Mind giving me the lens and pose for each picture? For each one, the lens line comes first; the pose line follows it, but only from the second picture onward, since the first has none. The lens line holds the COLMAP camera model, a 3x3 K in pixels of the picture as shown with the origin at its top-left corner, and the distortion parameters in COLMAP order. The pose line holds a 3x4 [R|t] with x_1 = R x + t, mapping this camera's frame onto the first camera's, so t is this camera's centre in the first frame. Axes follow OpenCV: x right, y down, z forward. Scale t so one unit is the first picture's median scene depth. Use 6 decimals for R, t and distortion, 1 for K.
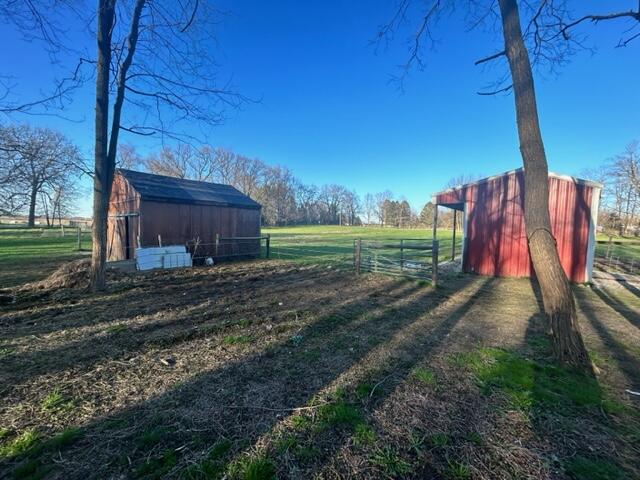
lens RADIAL K [[256.8, 0, 321.2], [0, 256.8, 238.4], [0, 0, 1]] dist [0.000811, -0.000112]
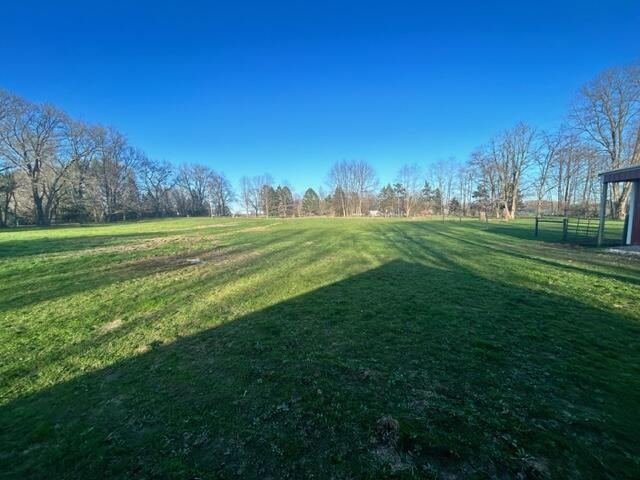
lens RADIAL K [[256.8, 0, 319.3], [0, 256.8, 239.5], [0, 0, 1]] dist [0.000811, -0.000112]
pose [[0.868028, -0.081251, 0.489822, -0.027643], [0.060505, 0.996477, 0.058071, -0.007825], [-0.492815, -0.020771, 0.869886, 0.164976]]
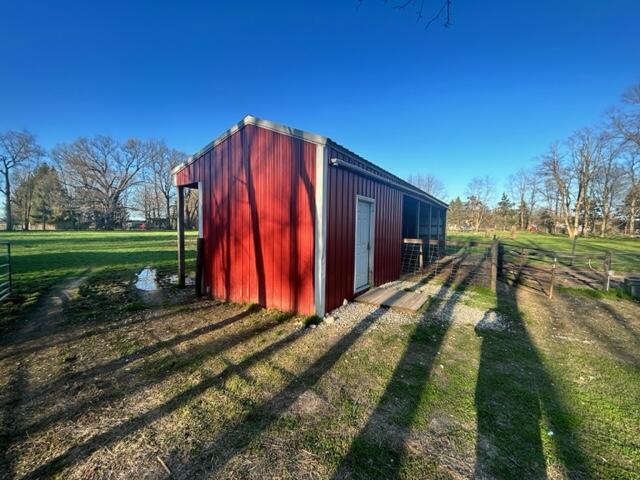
lens RADIAL K [[256.8, 0, 319.4], [0, 256.8, 237.9], [0, 0, 1]] dist [0.000811, -0.000112]
pose [[0.994427, -0.015284, 0.104314, 0.065890], [0.015699, 0.999872, -0.003161, -0.001470], [-0.104252, 0.004781, 0.994539, 0.033249]]
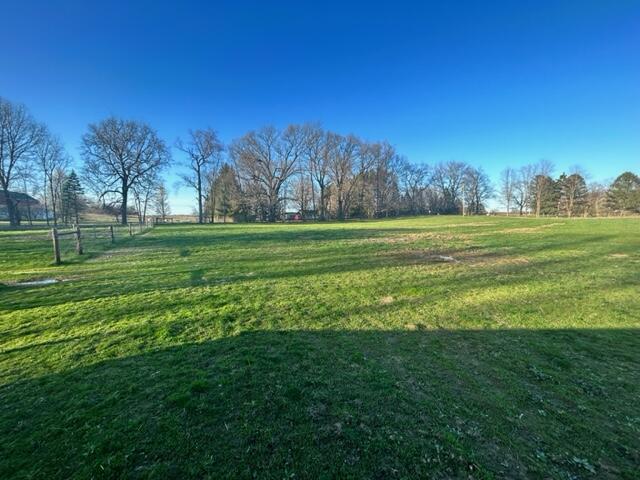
lens RADIAL K [[256.8, 0, 320.9], [0, 256.8, 239.5], [0, 0, 1]] dist [0.000811, -0.000112]
pose [[0.929147, 0.006316, -0.369655, -0.030450], [0.006462, 0.999424, 0.033318, -0.007862], [0.369653, -0.033346, 0.928571, 0.163791]]
